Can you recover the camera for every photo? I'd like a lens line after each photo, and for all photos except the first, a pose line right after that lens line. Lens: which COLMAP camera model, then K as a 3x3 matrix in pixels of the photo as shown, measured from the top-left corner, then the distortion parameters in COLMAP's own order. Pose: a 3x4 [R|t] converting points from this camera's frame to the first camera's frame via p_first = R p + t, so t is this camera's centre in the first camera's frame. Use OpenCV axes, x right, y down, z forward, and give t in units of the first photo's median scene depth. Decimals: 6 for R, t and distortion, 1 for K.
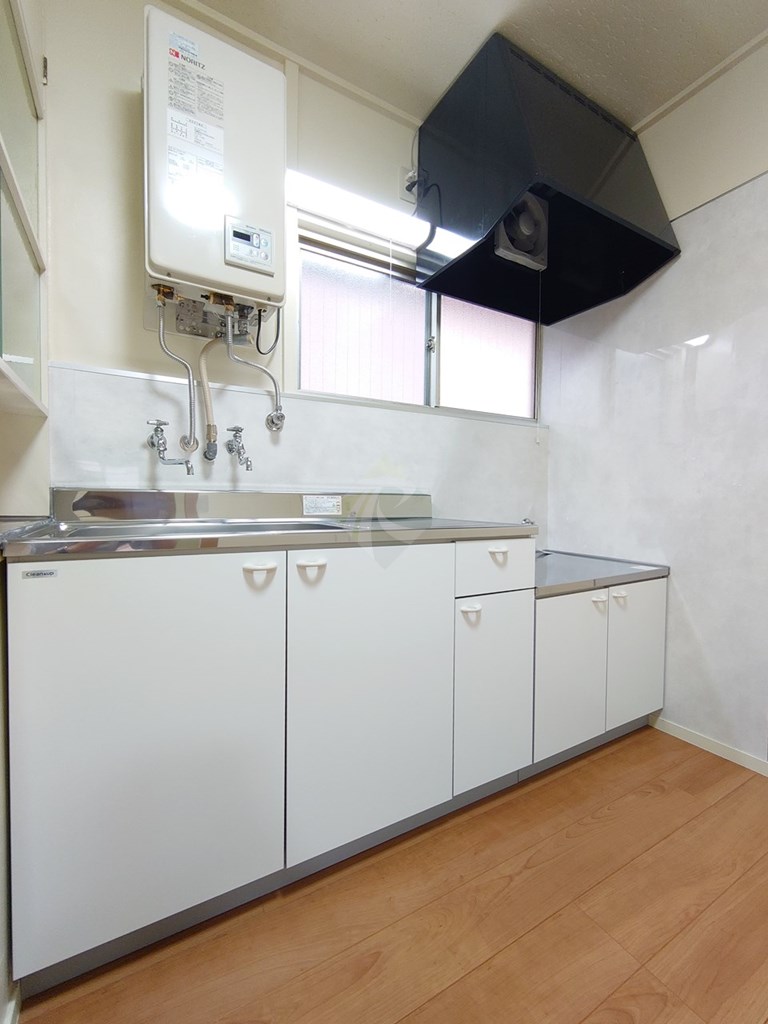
lens RADIAL K [[439.0, 0, 384.0], [0, 439.0, 512.0], [0, 0, 1]] dist [-0.000051, 0.000461]
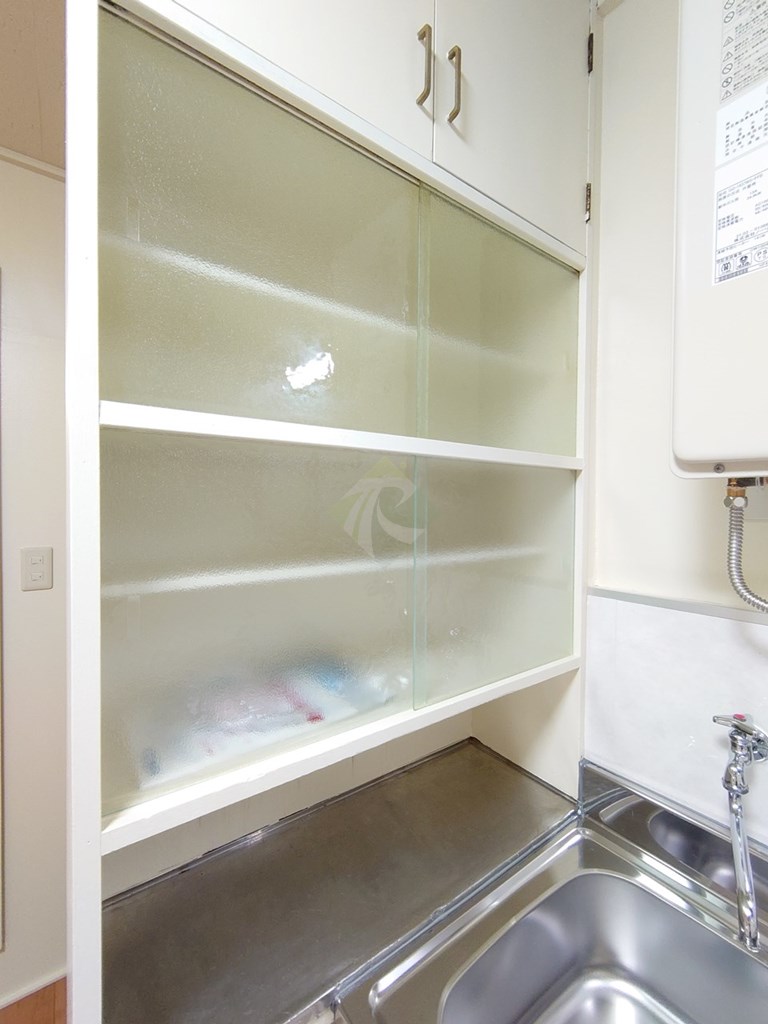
lens RADIAL K [[439.0, 0, 384.0], [0, 439.0, 512.0], [0, 0, 1]] dist [-0.000051, 0.000461]
pose [[0.100631, 0.011011, -0.994863, -0.061936], [-0.031006, 0.999488, 0.007926, -0.432822], [0.994441, 0.030049, 0.100921, 0.540662]]
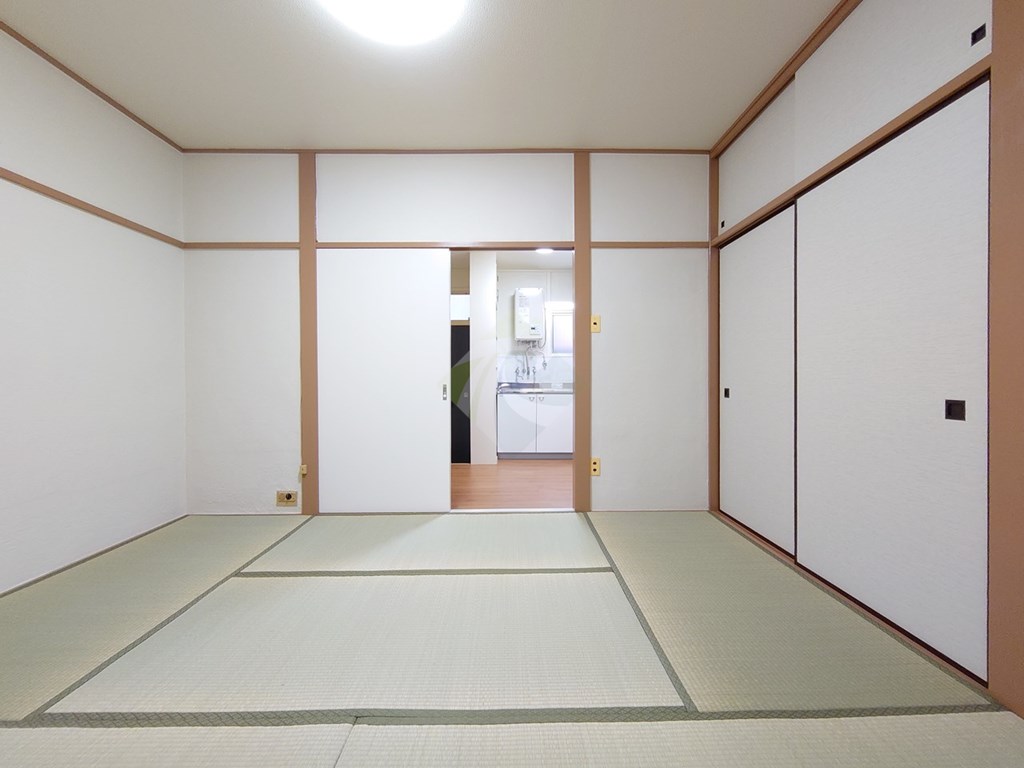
lens RADIAL K [[439.0, 0, 514.0], [0, 439.0, 384.2], [0, 0, 1]] dist [-0.000051, 0.000461]
pose [[0.869320, -0.003479, -0.494238, 1.636649], [-0.005780, 0.999835, -0.017206, 0.044860], [0.494216, 0.017814, 0.869156, -2.852226]]
